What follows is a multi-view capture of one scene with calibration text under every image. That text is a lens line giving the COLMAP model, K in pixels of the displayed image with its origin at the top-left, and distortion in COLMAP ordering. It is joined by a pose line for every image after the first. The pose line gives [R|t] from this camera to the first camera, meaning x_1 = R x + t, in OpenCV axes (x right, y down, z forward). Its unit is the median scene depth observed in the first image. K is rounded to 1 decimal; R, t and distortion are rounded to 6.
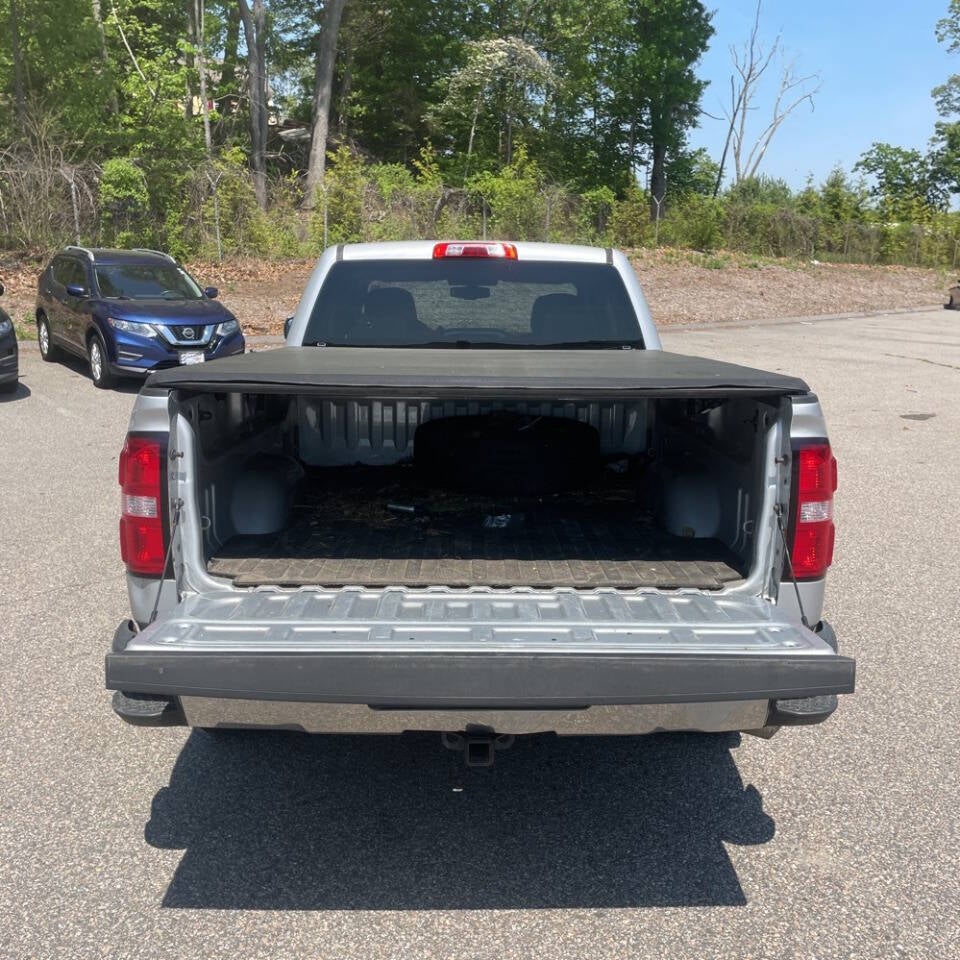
lens RADIAL K [[959.0, 0, 480.0], [0, 959.0, 480.0], [0, 0, 1]] dist [0.069447, -0.085883]
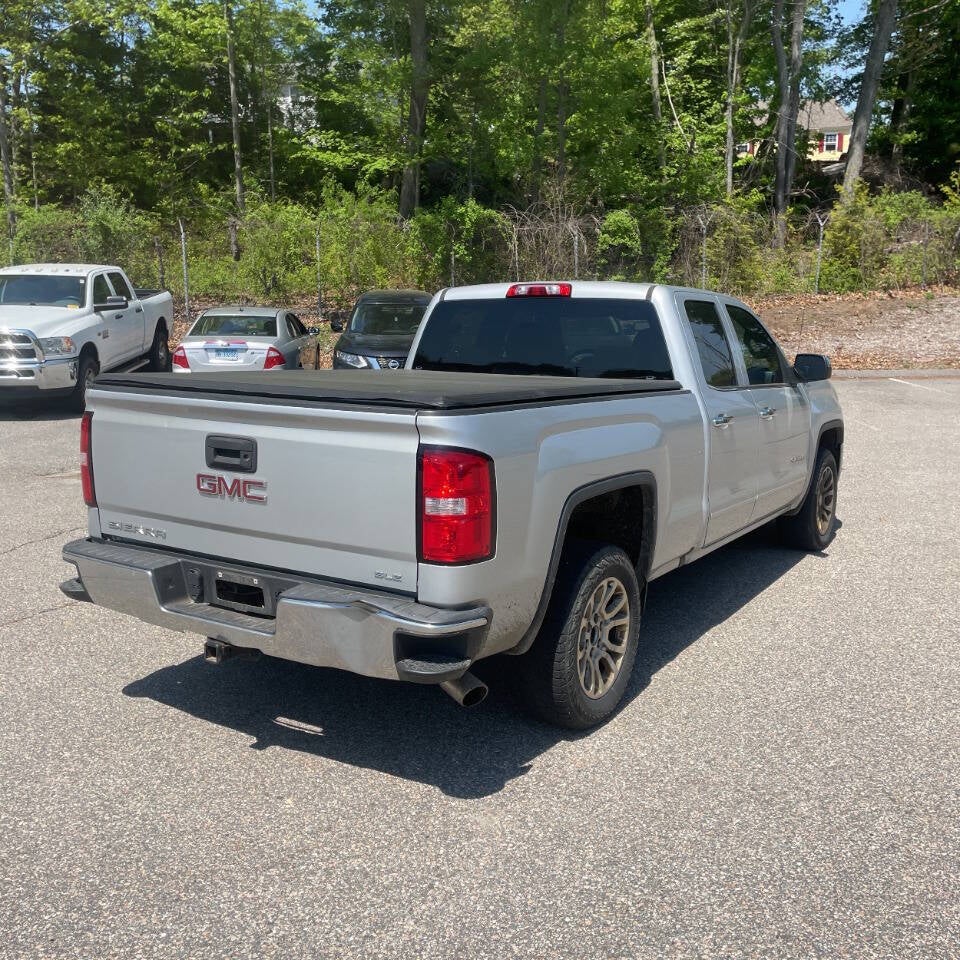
lens RADIAL K [[959.0, 0, 480.0], [0, 959.0, 480.0], [0, 0, 1]] dist [0.069447, -0.085883]
pose [[0.835115, 0.085383, -0.543408, 0.117028], [-0.105710, 0.994378, -0.006215, 0.000308], [0.539822, 0.062633, 0.839446, 0.002747]]
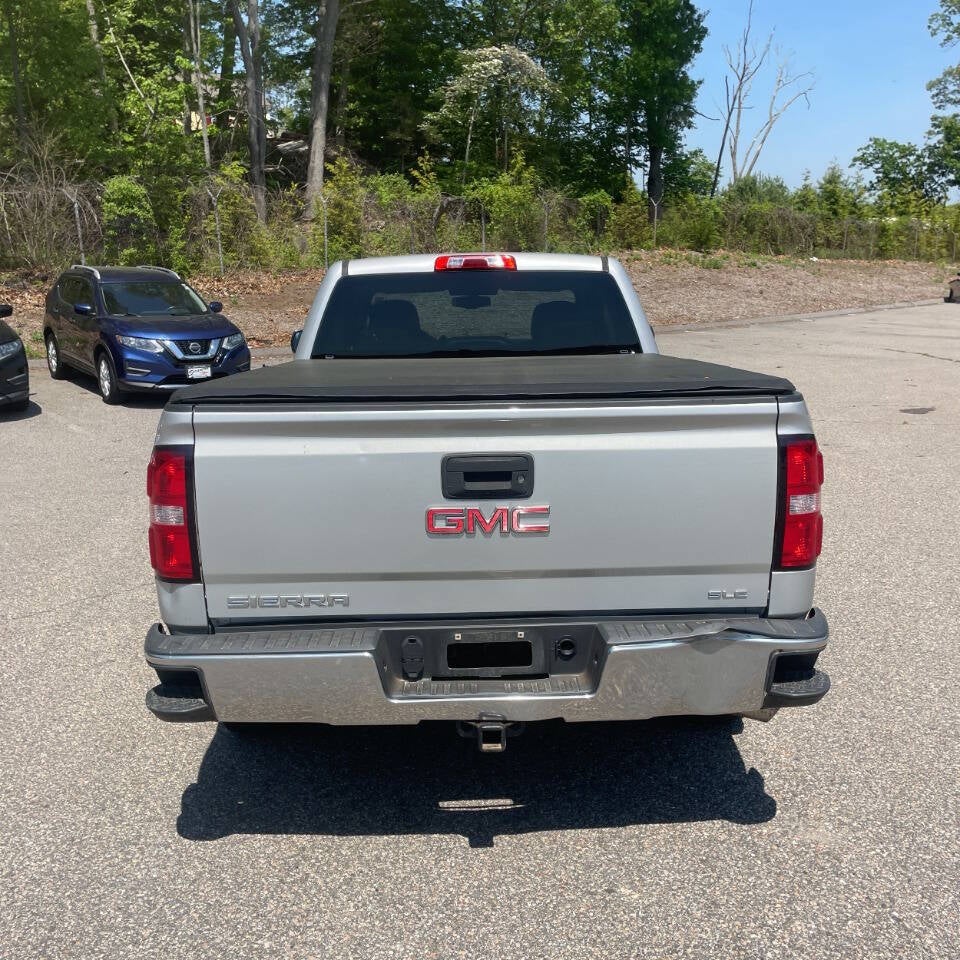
lens RADIAL K [[959.0, 0, 480.0], [0, 959.0, 480.0], [0, 0, 1]] dist [0.069447, -0.085883]
pose [[0.999635, -0.026431, -0.005661, -0.000069], [0.026399, 0.999636, -0.005564, 0.000337], [0.005806, 0.005413, 0.999968, -0.006843]]
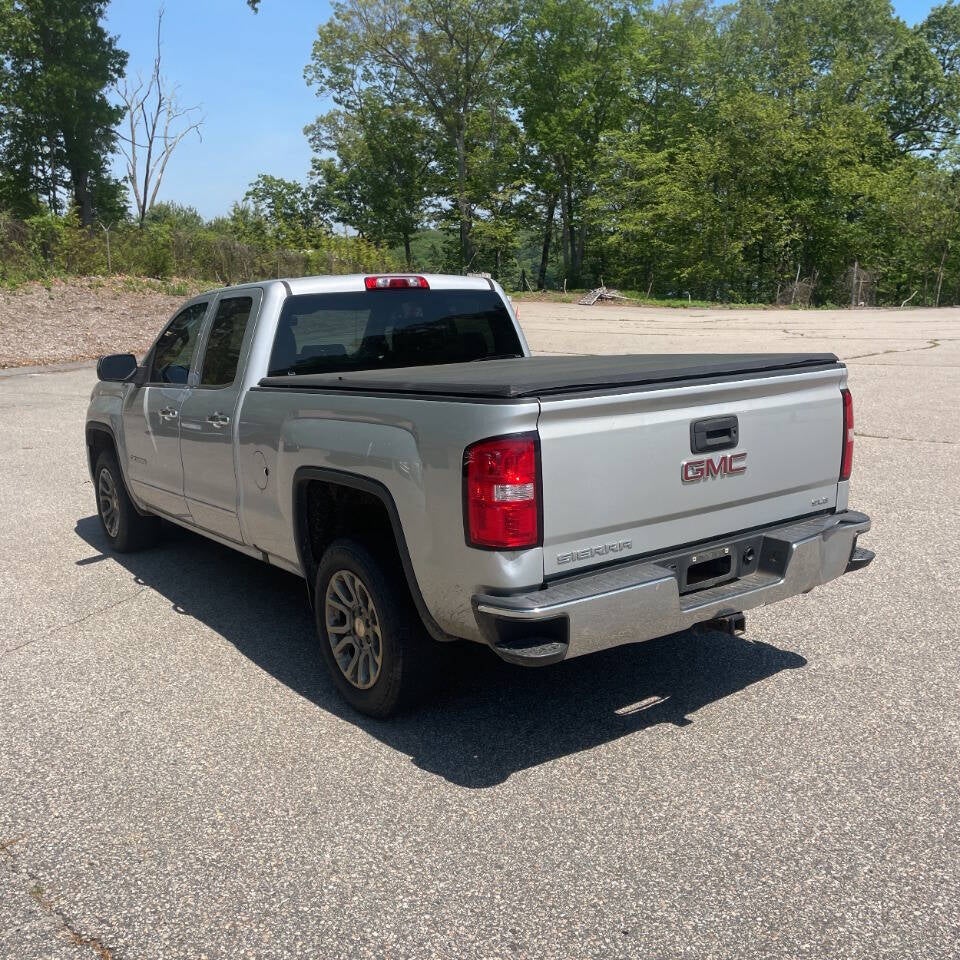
lens RADIAL K [[959.0, 0, 480.0], [0, 959.0, 480.0], [0, 0, 1]] dist [0.069447, -0.085883]
pose [[0.827567, -0.141734, 0.543180, -0.118393], [0.155218, 0.987652, 0.021228, -0.002552], [-0.539482, 0.066744, 0.839348, -0.001615]]
